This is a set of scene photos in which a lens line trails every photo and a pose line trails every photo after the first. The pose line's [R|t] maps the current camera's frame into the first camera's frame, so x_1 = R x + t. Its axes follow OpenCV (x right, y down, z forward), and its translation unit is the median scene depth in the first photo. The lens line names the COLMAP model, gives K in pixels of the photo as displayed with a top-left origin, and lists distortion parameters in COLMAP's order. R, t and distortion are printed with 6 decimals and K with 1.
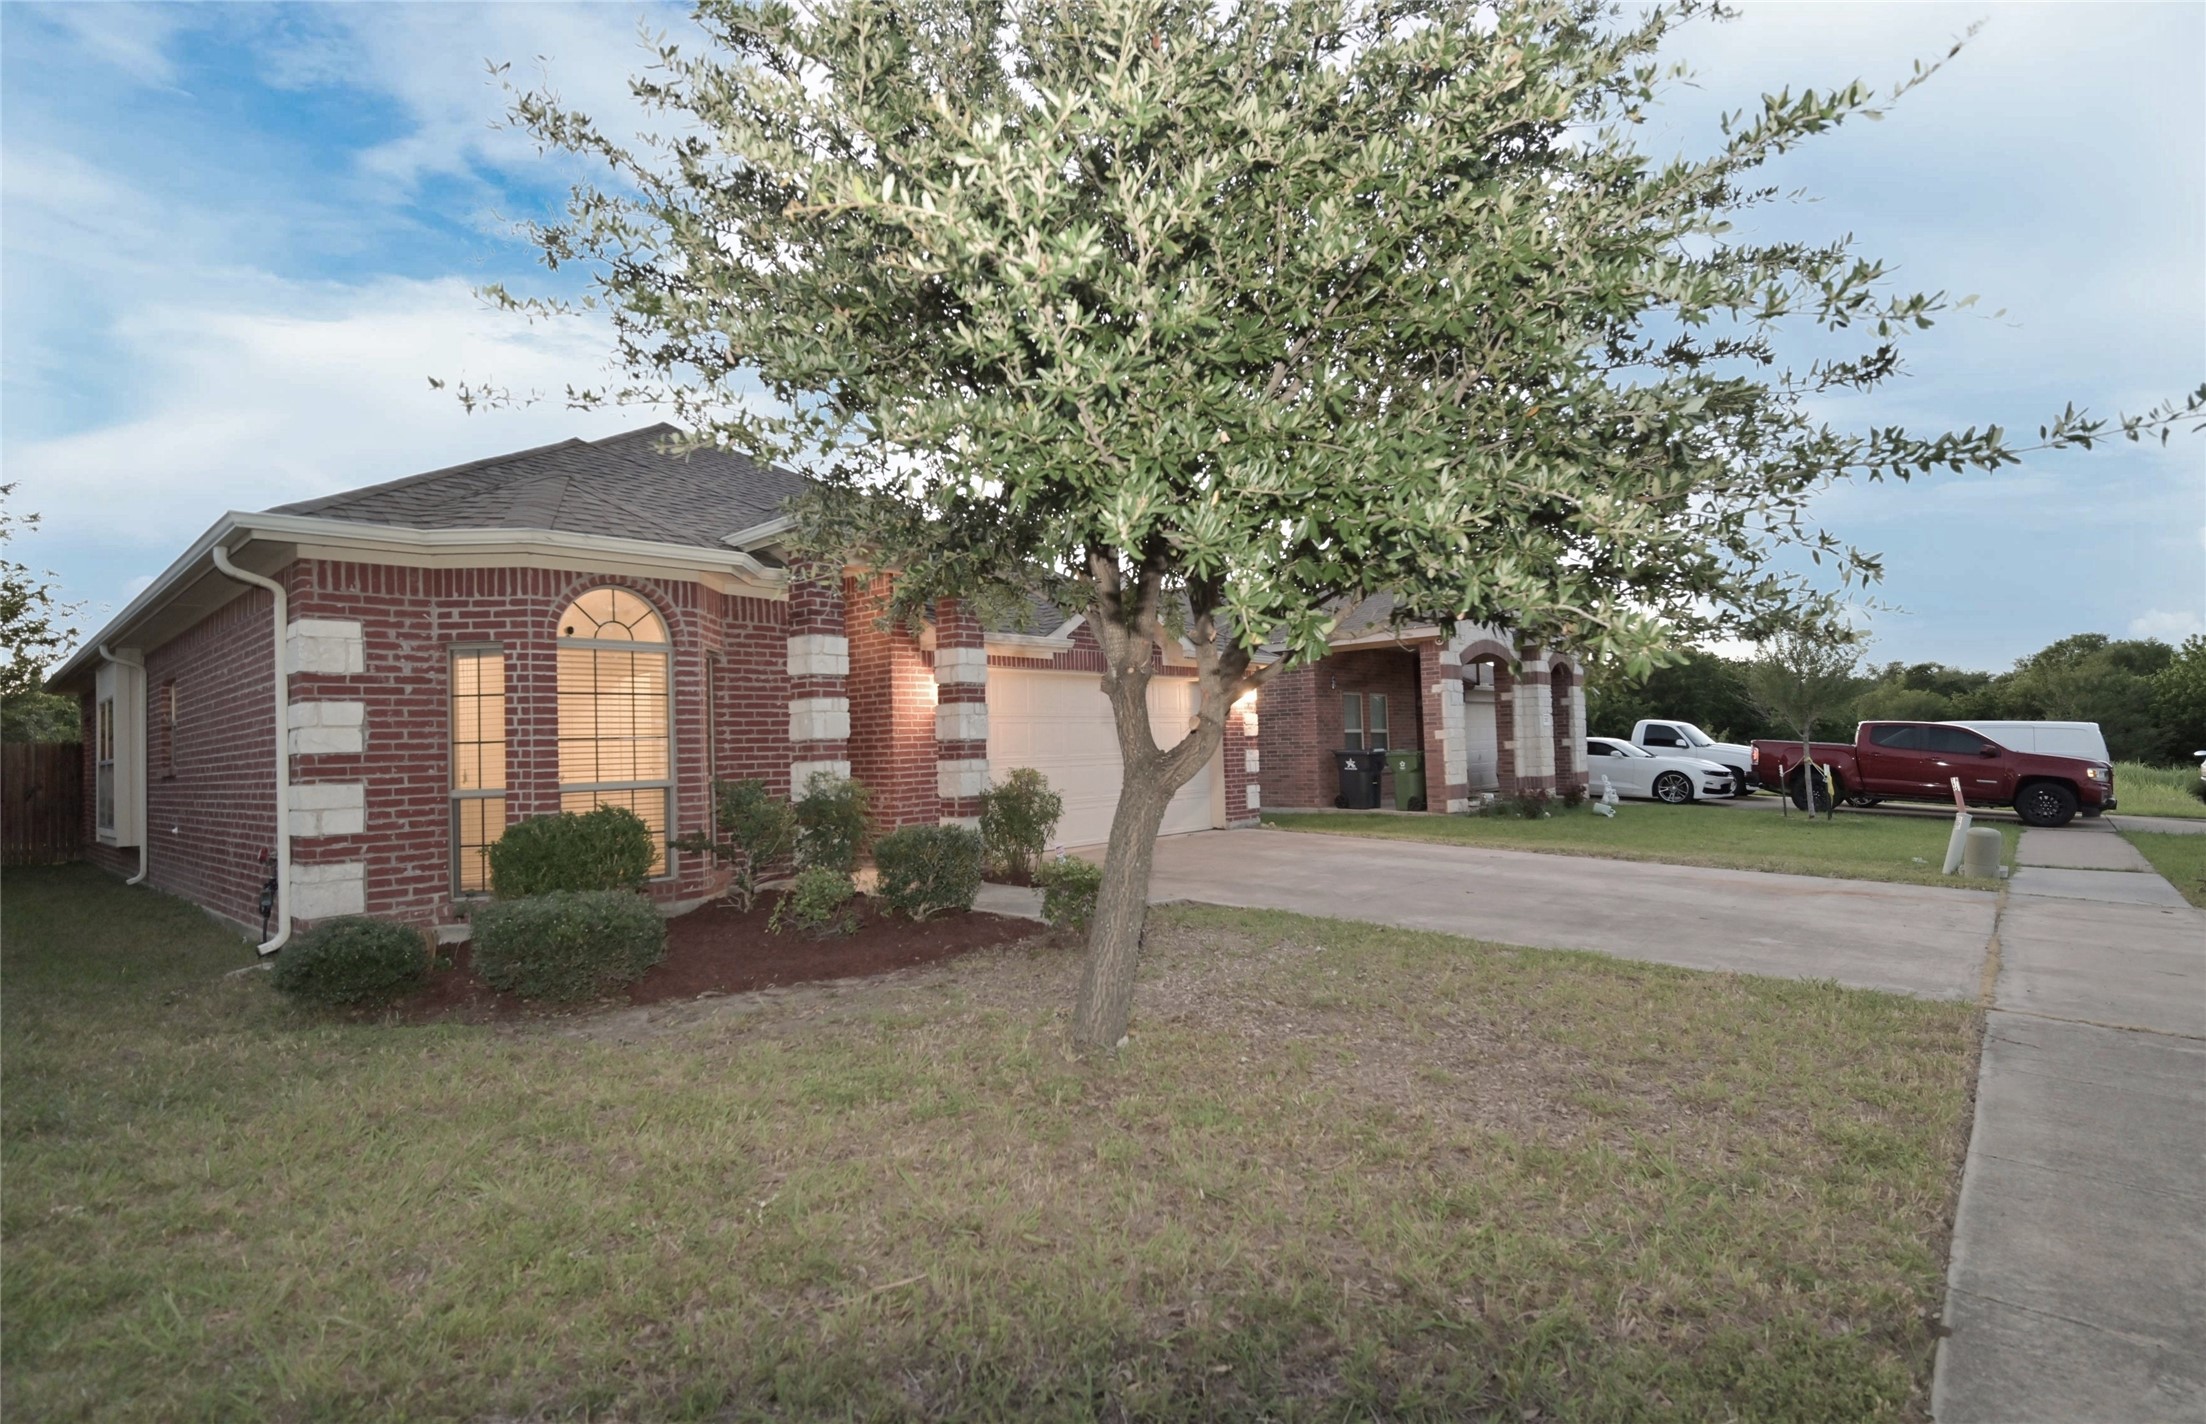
lens RADIAL K [[1030.3, 0, 1101.1], [0, 1030.3, 713.1], [0, 0, 1]] dist [0.000726, 0.000908]
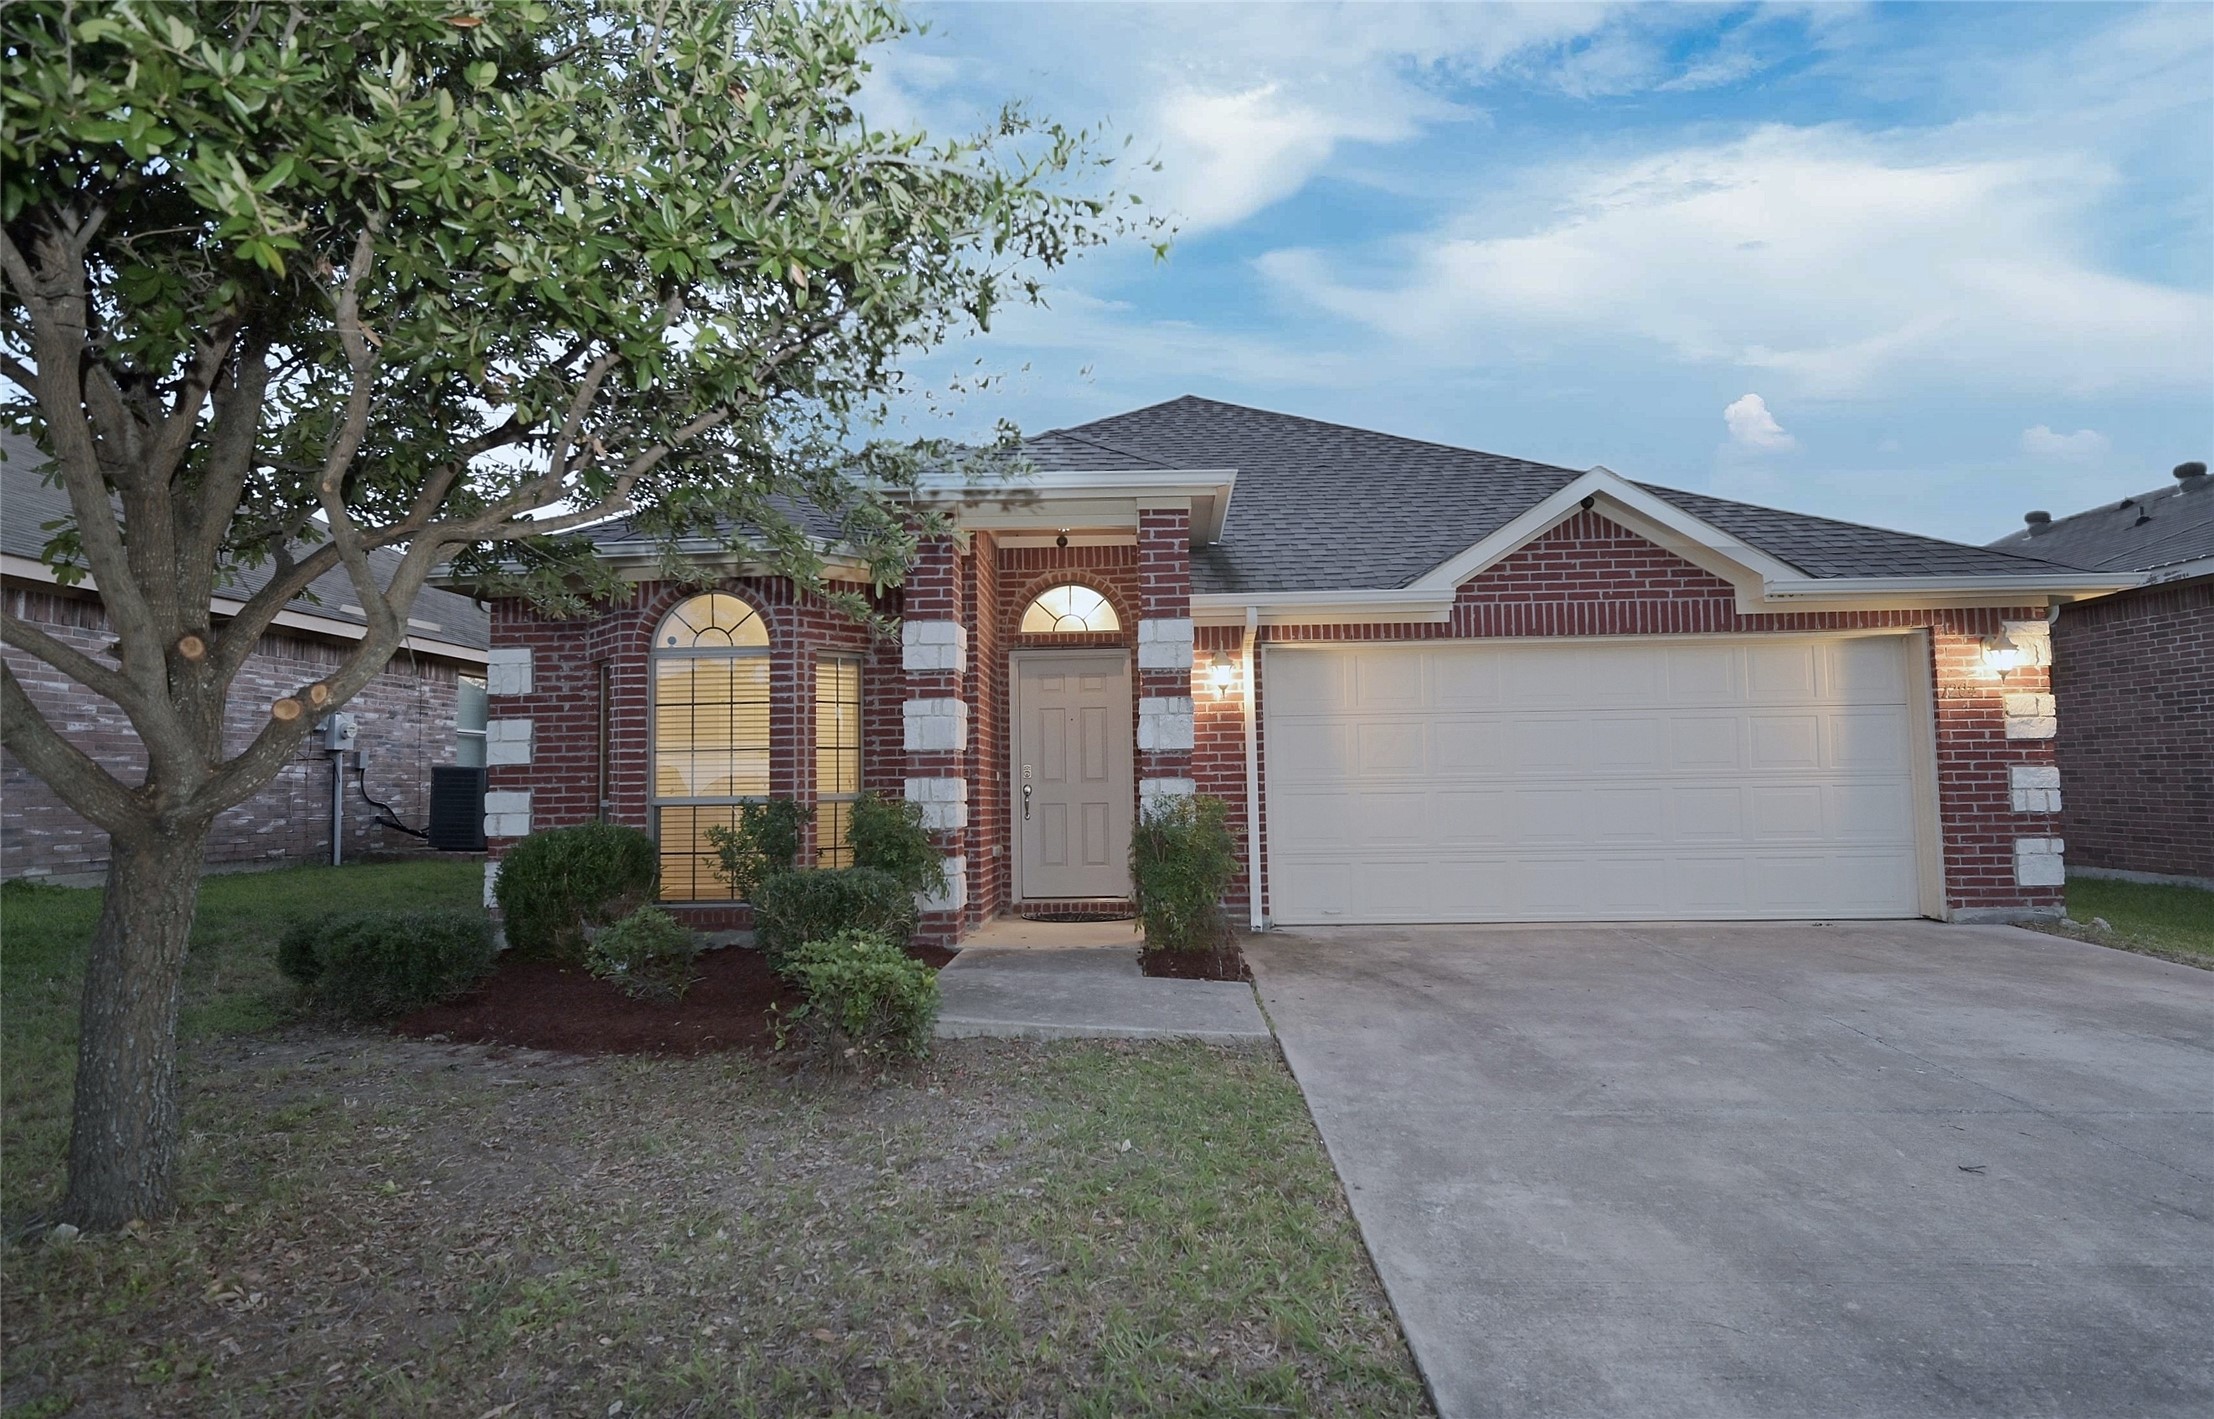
lens RADIAL K [[1174.3, 0, 1091.8], [0, 1174.3, 707.6], [0, 0, 1]] dist [-0.005713, -0.000167]
pose [[0.629827, -0.027585, -0.776246, 0.627893], [0.024744, 0.999575, -0.015444, 0.010775], [0.776341, -0.009481, 0.630241, 0.633356]]
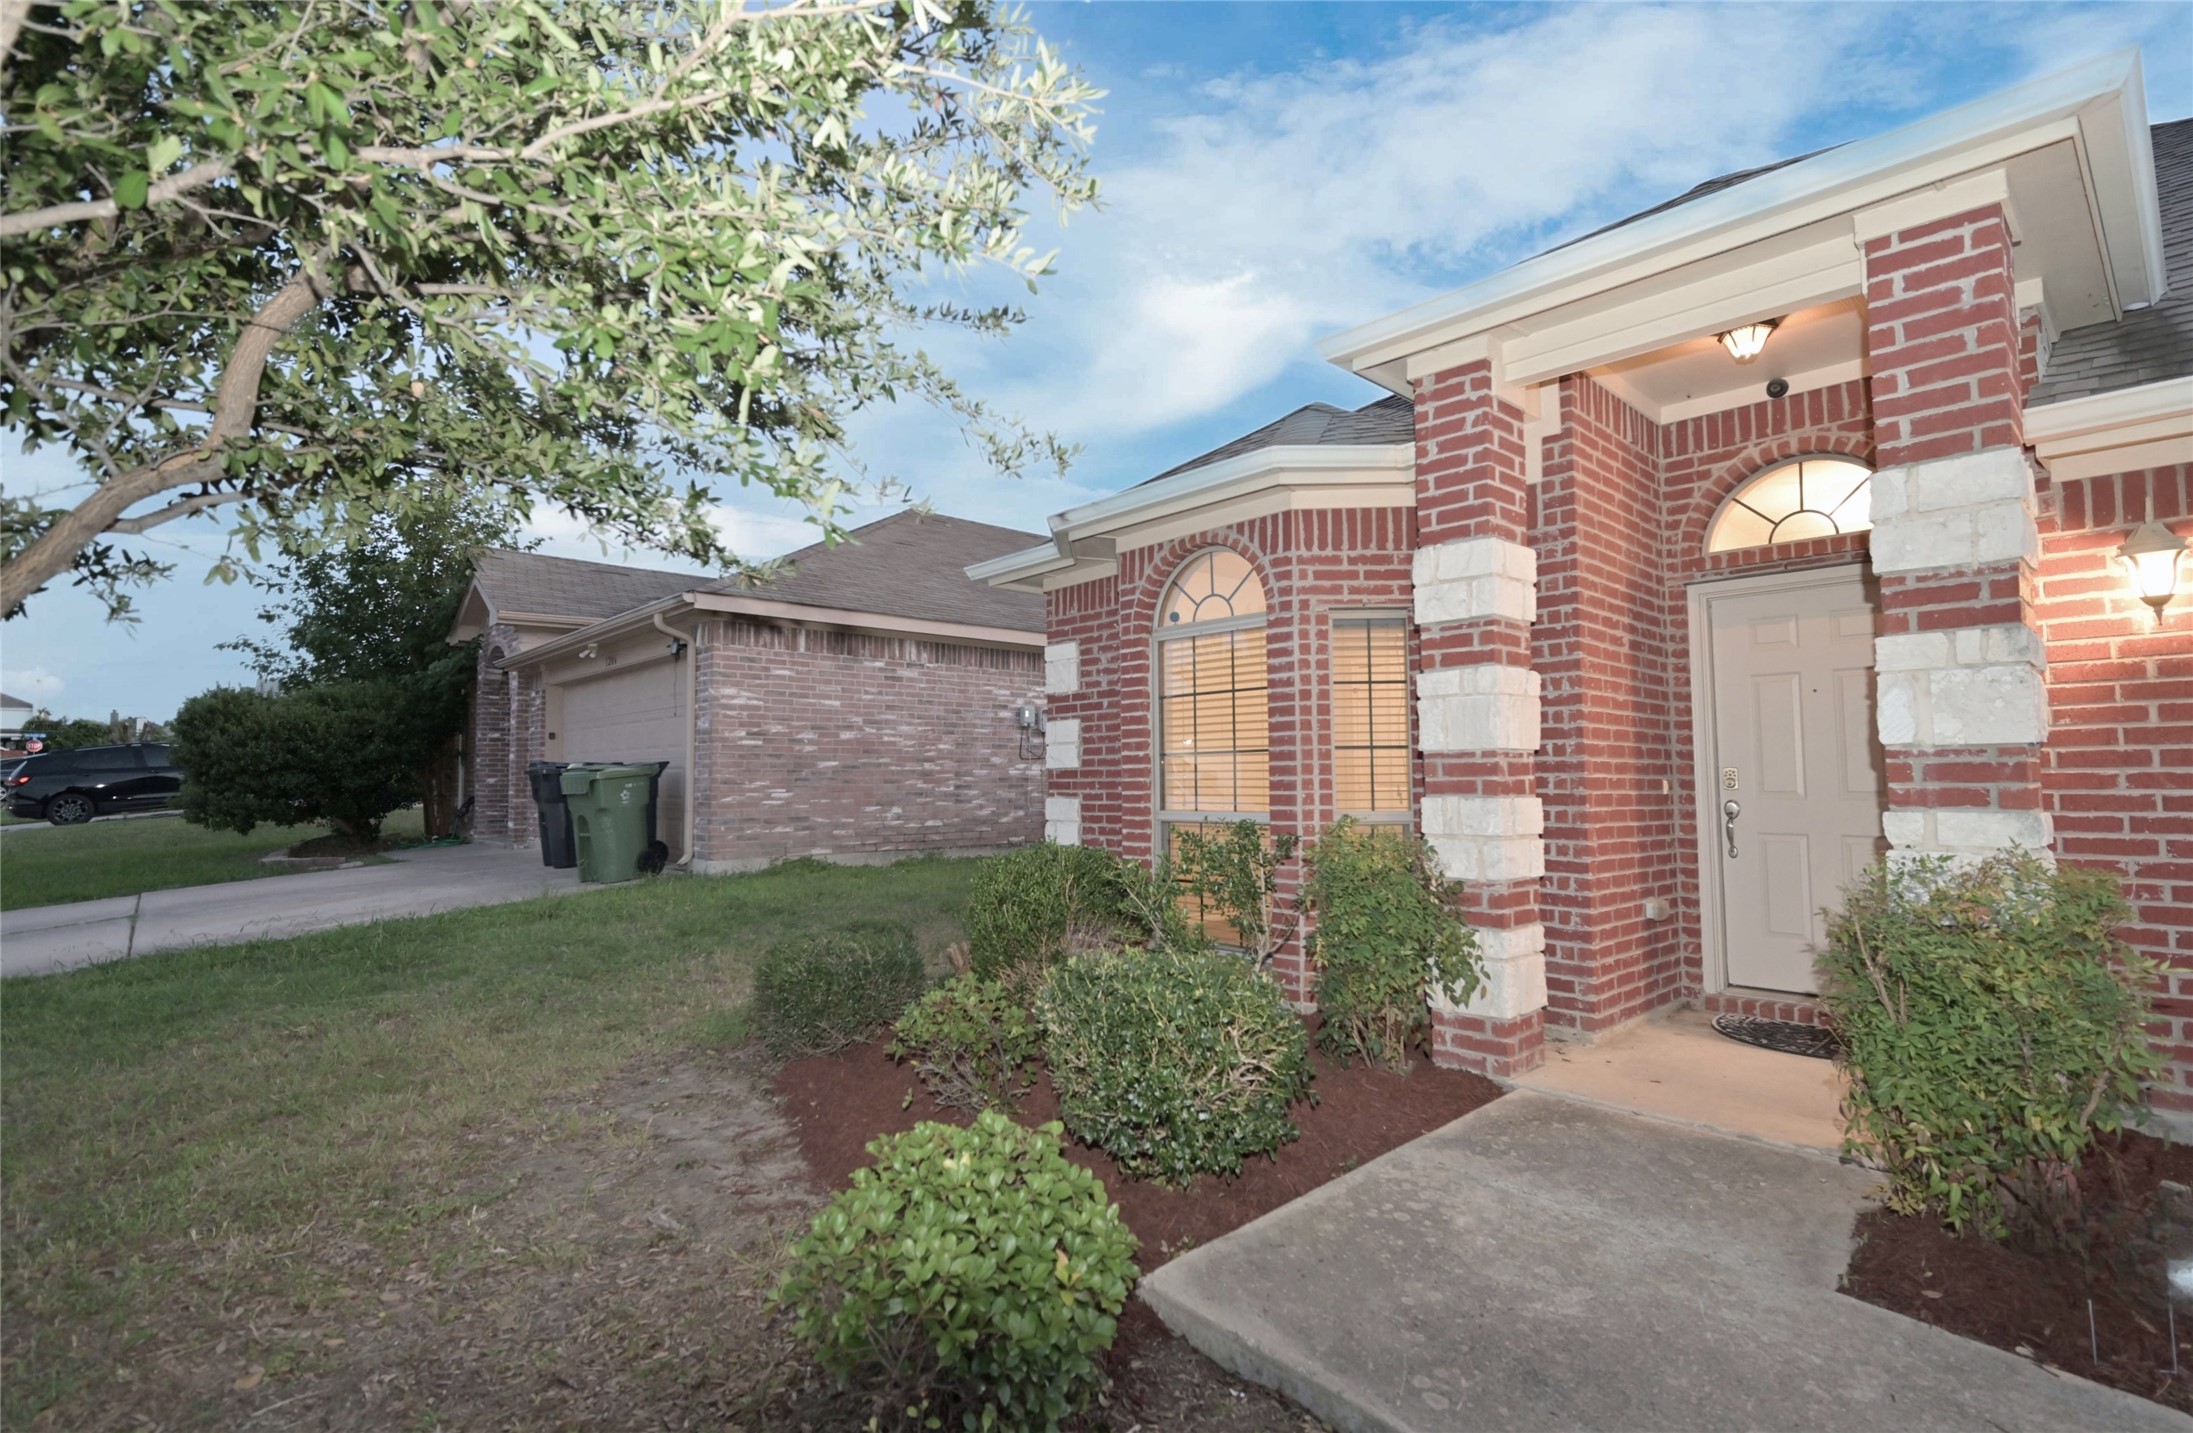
lens RADIAL K [[1024.2, 0, 1105.7], [0, 1024.2, 715.7], [0, 0, 1]] dist [0.000726, 0.000908]
pose [[-0.082061, -0.026291, -0.996280, 0.285199], [0.049030, 0.998335, -0.030383, 0.017516], [0.995421, -0.051341, -0.080635, 1.051820]]
